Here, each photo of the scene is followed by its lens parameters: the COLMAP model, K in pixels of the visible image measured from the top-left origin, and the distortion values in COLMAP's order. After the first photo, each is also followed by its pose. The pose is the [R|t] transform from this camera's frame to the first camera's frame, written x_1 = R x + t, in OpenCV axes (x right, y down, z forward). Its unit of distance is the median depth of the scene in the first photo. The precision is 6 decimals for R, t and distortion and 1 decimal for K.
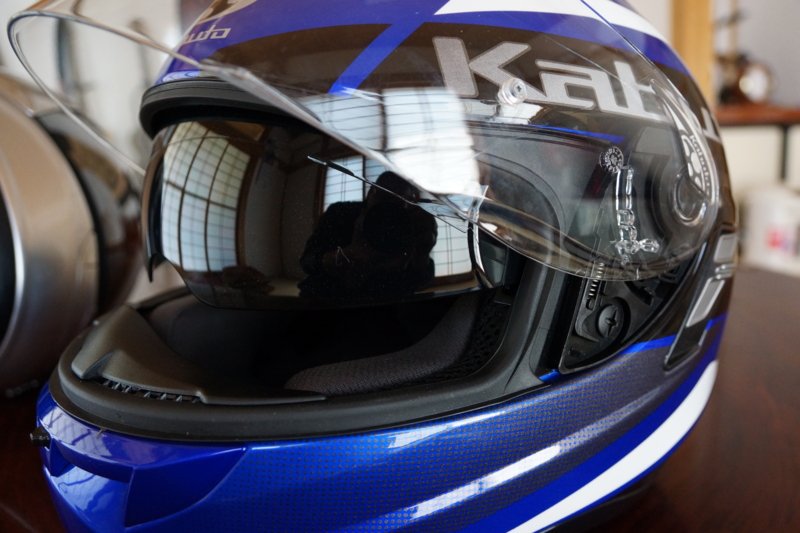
lens RADIAL K [[618.1, 0, 404.6], [0, 618.1, 267.2], [0, 0, 1]] dist [-0.068581, 0.055356]
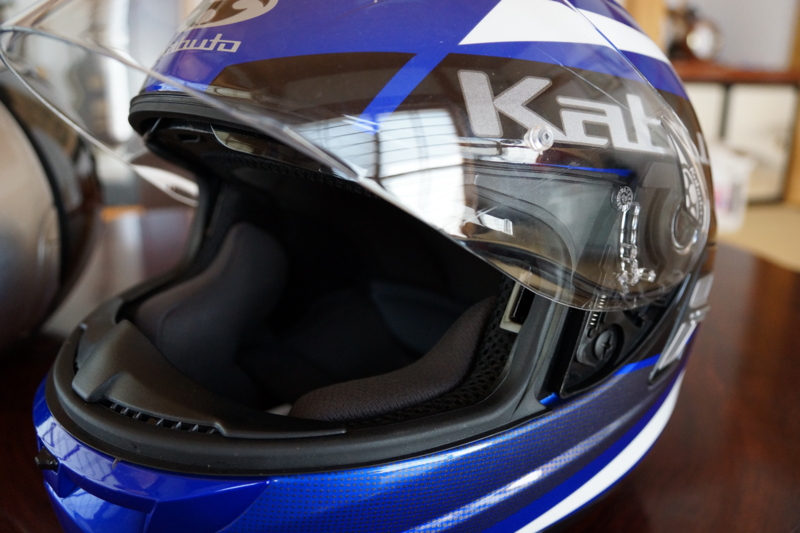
lens RADIAL K [[618.1, 0, 399.3], [0, 618.1, 272.0], [0, 0, 1]] dist [-0.068581, 0.055356]
pose [[0.995407, 0.016316, 0.094331, -0.125915], [-0.026721, 0.993559, 0.110123, -0.150760], [-0.091926, -0.112138, 0.989431, 0.001464]]
